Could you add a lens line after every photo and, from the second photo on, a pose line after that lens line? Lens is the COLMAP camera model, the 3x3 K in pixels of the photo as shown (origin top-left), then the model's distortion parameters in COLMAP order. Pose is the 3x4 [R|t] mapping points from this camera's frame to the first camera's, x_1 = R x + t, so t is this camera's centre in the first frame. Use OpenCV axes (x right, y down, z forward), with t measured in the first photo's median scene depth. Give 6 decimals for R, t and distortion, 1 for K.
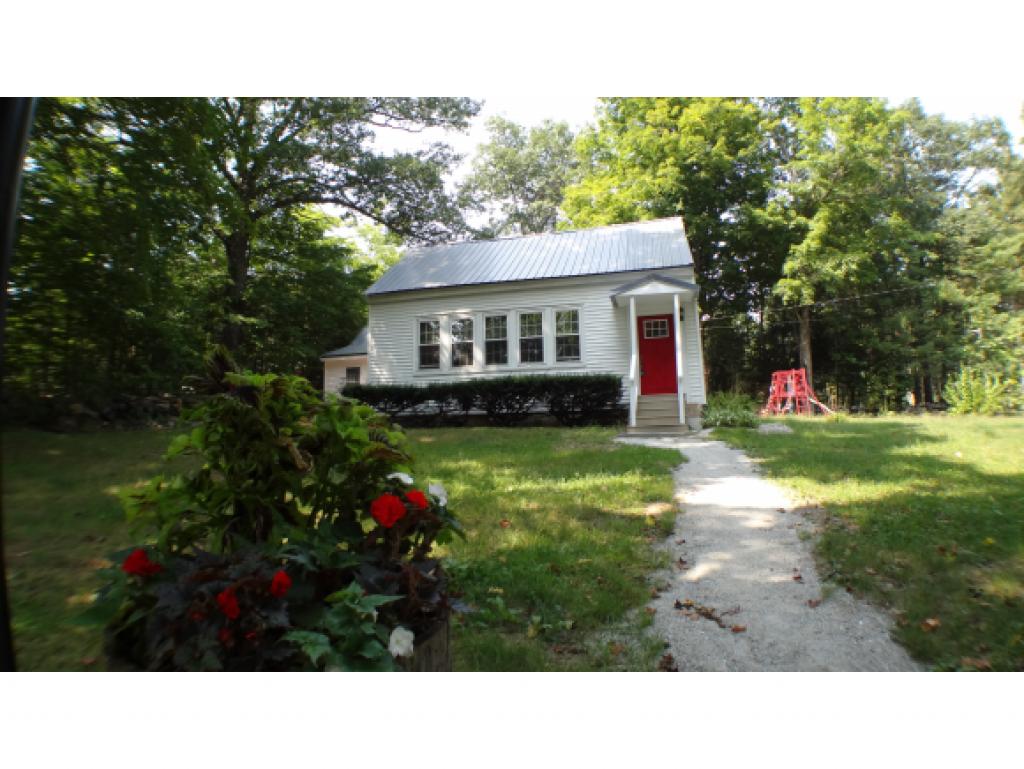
lens RADIAL K [[595.2, 0, 514.9], [0, 595.2, 369.7], [0, 0, 1]] dist [-0.210112, 0.036642]
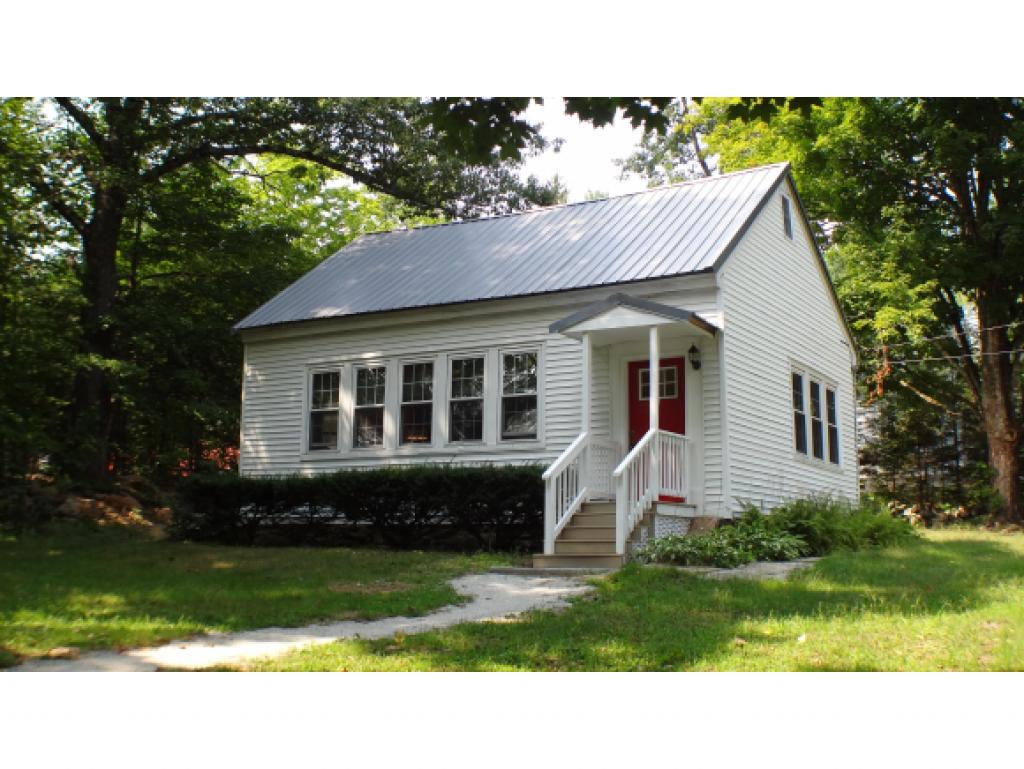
lens RADIAL K [[1212.1, 0, 512.0], [0, 1212.1, 384.5], [0, 0, 1]] dist [-0.174023, -0.026834]
pose [[0.960534, -0.011729, -0.277914, 0.403532], [0.004932, 0.999672, -0.025147, -0.037375], [0.278117, 0.022784, 0.960277, -0.157096]]
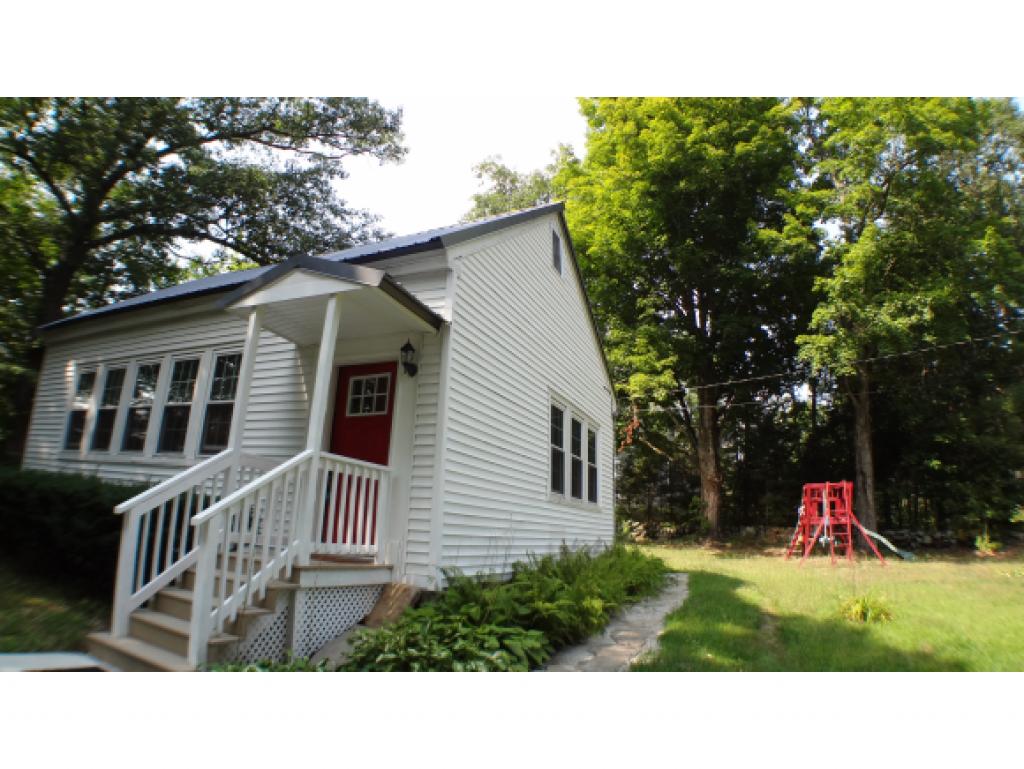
lens RADIAL K [[595.2, 0, 514.9], [0, 595.2, 369.7], [0, 0, 1]] dist [-0.210112, 0.036642]
pose [[0.987830, 0.025929, -0.153362, 0.388204], [-0.048691, 0.987999, -0.146588, -0.027889], [0.147720, 0.152271, 0.977237, 0.553420]]
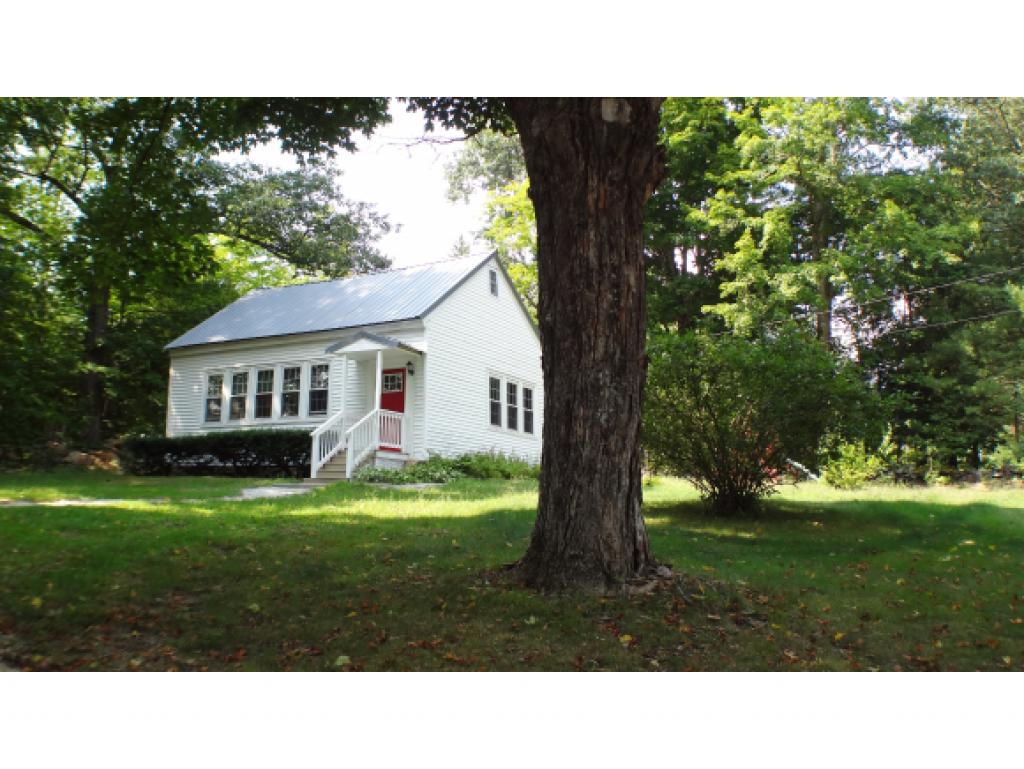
lens RADIAL K [[917.2, 0, 512.0], [0, 917.2, 384.5], [0, 0, 1]] dist [-0.187456, 0.004536]
pose [[0.975256, -0.005255, -0.221016, 0.723957], [-0.000352, 0.999679, -0.025321, -0.026695], [0.221078, 0.024773, 0.974941, -0.416803]]
